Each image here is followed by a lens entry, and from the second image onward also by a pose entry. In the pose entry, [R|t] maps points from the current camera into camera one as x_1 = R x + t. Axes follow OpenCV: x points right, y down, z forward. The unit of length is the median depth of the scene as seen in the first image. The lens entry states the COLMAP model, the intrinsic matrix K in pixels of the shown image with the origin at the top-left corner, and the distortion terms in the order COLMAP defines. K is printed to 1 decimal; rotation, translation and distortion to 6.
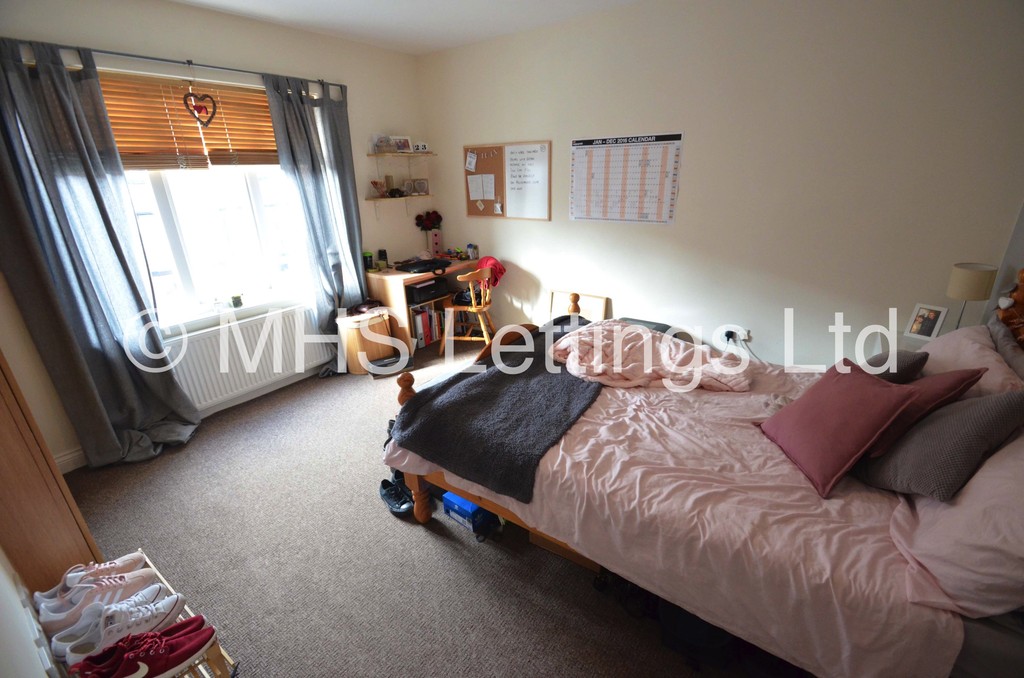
lens RADIAL K [[449.8, 0, 517.9], [0, 449.8, 341.0], [0, 0, 1]] dist [0.023326, -0.021437]
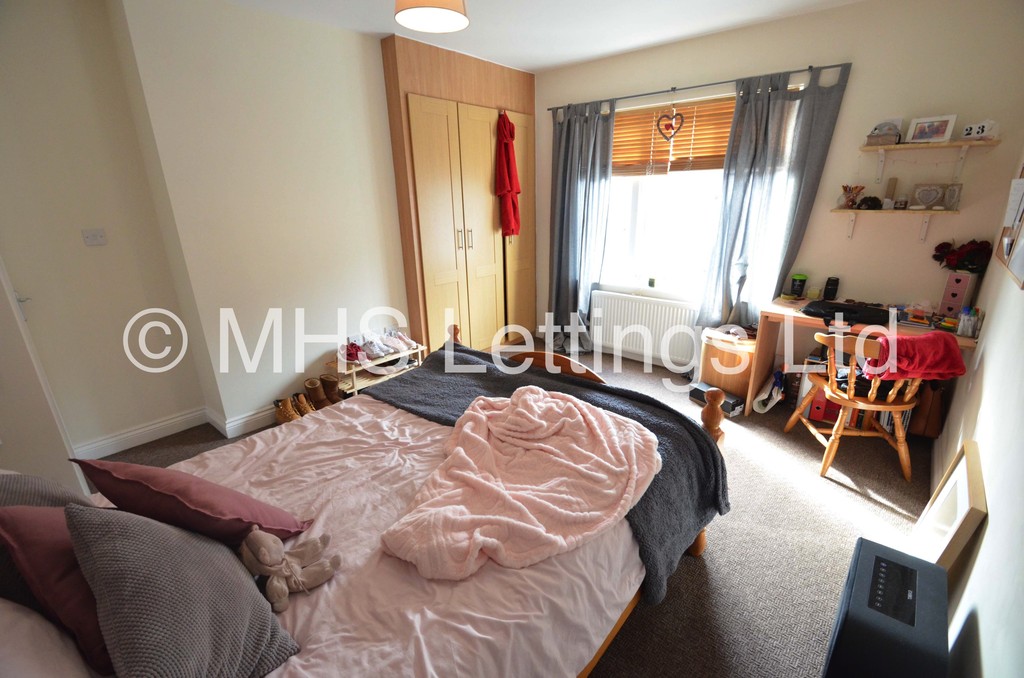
lens RADIAL K [[449.8, 0, 517.9], [0, 449.8, 341.0], [0, 0, 1]] dist [0.023326, -0.021437]
pose [[-0.108670, 0.338243, -0.934763, 0.635604], [-0.331432, 0.874201, 0.354859, -0.268142], [0.937200, 0.348373, 0.017105, 0.708344]]
